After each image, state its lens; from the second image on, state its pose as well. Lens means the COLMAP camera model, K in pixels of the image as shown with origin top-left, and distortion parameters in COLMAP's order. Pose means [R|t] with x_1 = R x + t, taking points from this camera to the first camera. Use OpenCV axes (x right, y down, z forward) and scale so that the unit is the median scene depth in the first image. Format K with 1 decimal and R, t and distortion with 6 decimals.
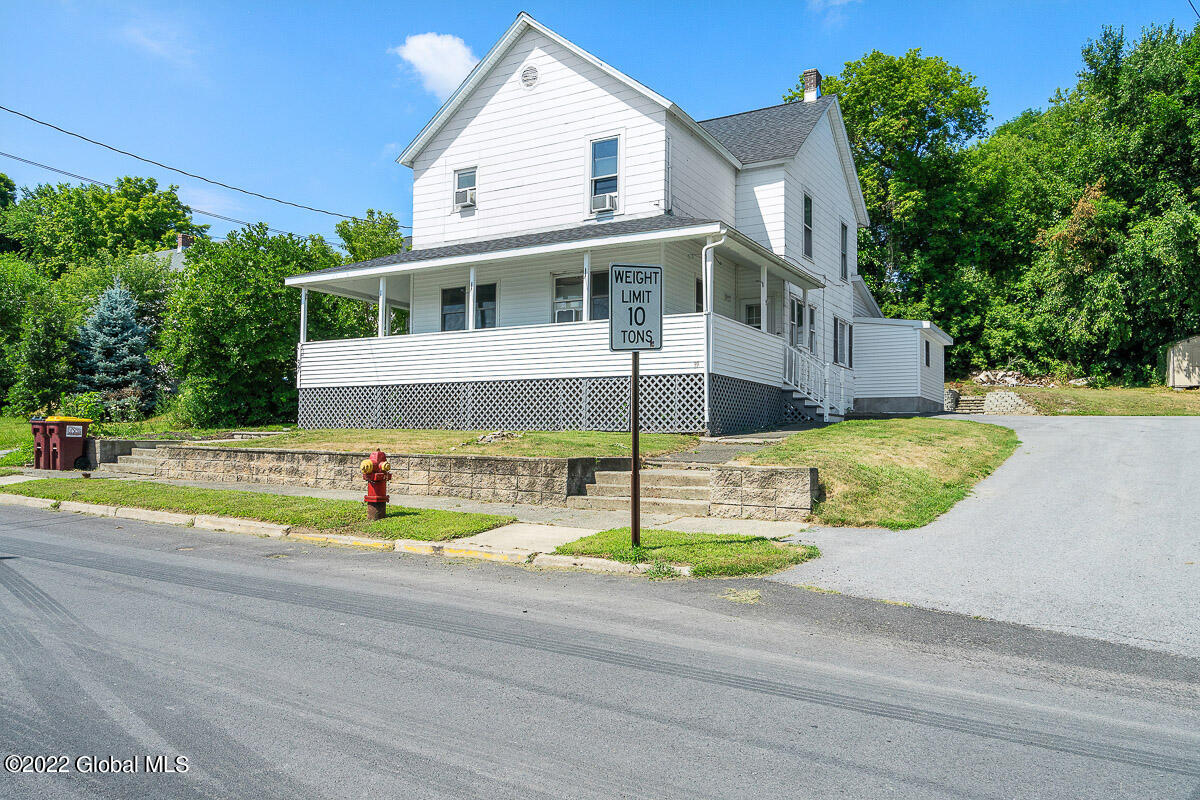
lens RADIAL K [[876.4, 0, 600.1], [0, 876.4, 406.3], [0, 0, 1]] dist [0.006242, 0.001947]
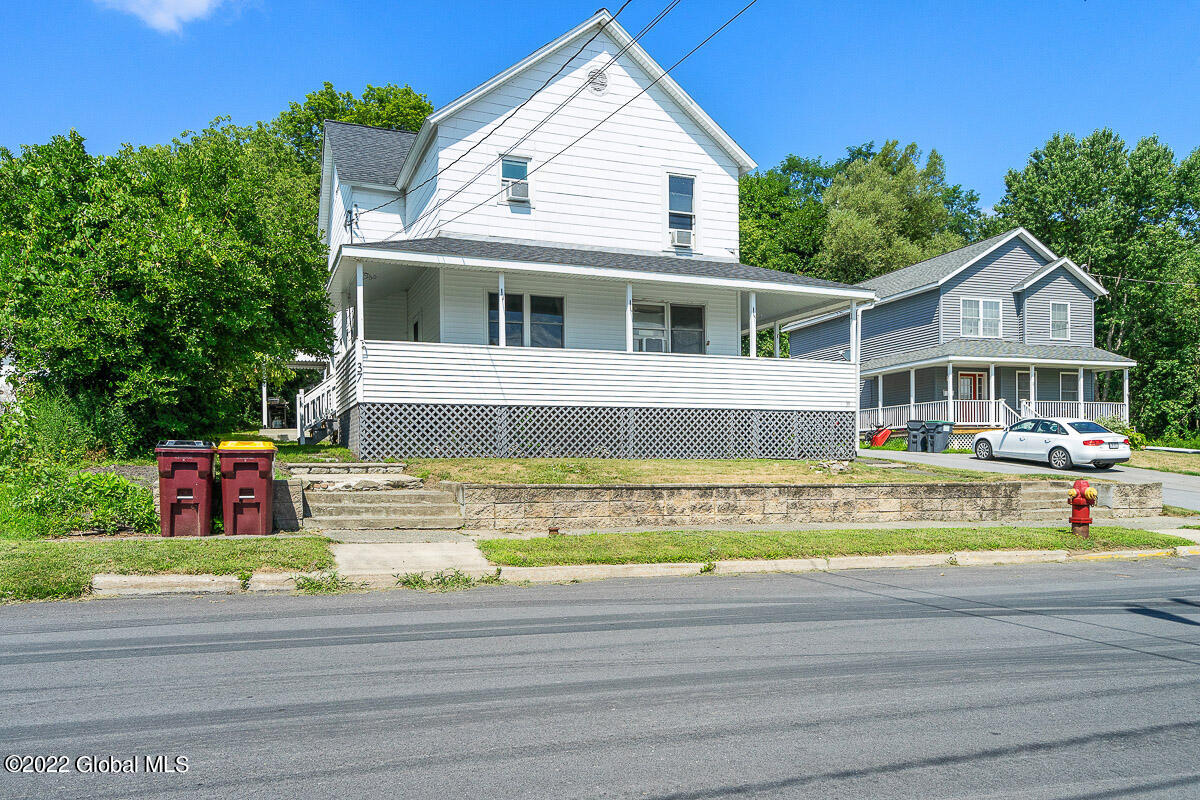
lens RADIAL K [[852.4, 0, 595.4], [0, 852.4, 479.0], [0, 0, 1]] dist [0.005472, 0.003624]
pose [[0.615184, -0.027106, 0.787917, -0.782512], [-0.020507, 0.998520, 0.050362, 0.002977], [-0.788117, -0.047140, 0.613718, 0.408189]]
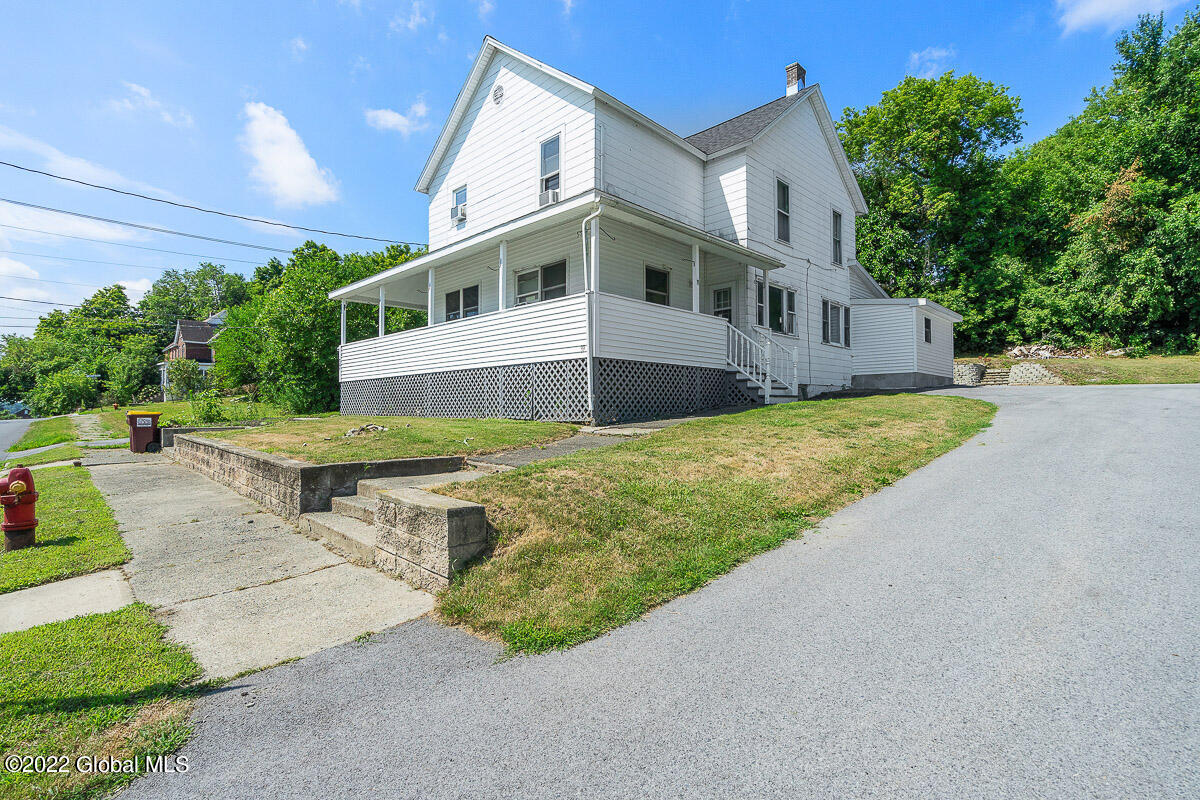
lens RADIAL K [[574.0, 0, 600.0], [0, 574.0, 400.0], [0, 0, 1]] dist [-0.001049, 0.000399]
pose [[0.968370, -0.018832, -0.248808, 0.209086], [0.025743, 0.999367, 0.024549, -0.005660], [0.248188, -0.030177, 0.968242, 0.308095]]
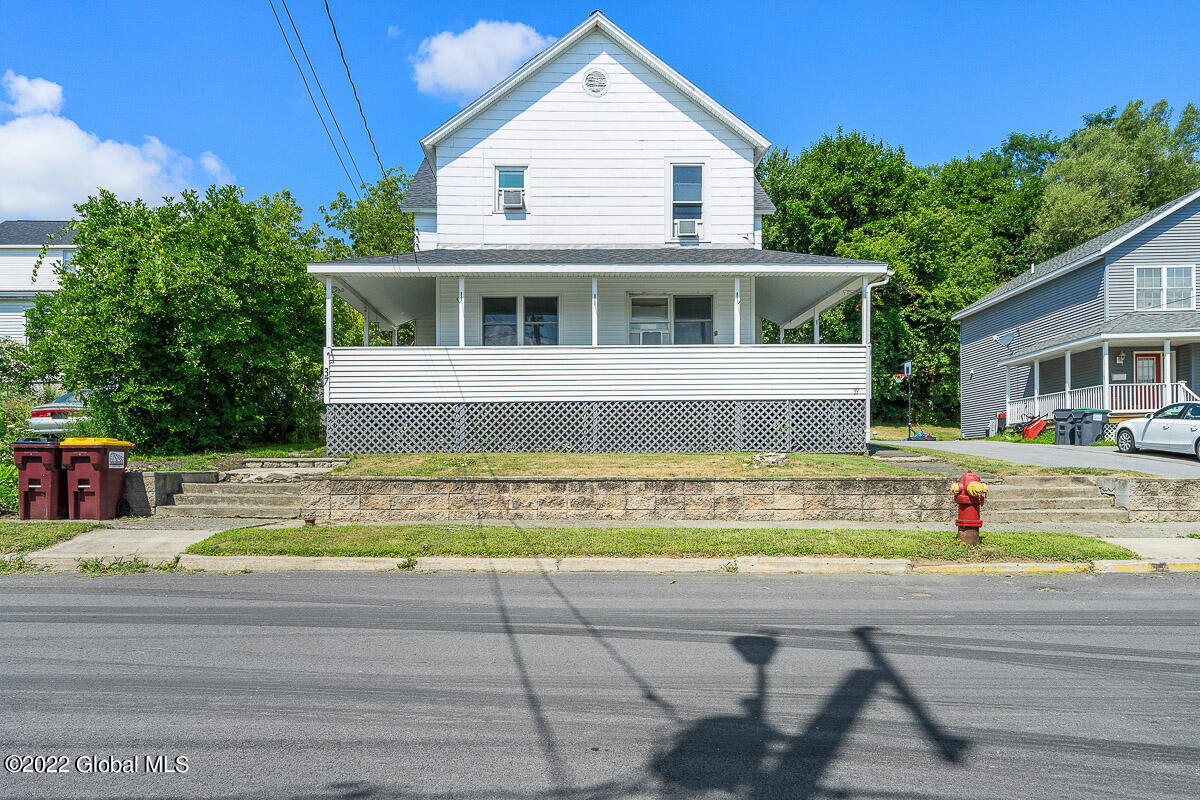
lens RADIAL K [[785.1, 0, 602.2], [0, 785.1, 464.1], [0, 0, 1]] dist [0.005883, 0.004176]
pose [[0.839948, -0.016607, 0.542412, -0.522946], [-0.004669, 0.999273, 0.037826, 0.006247], [-0.542646, -0.034304, 0.839261, 0.254861]]
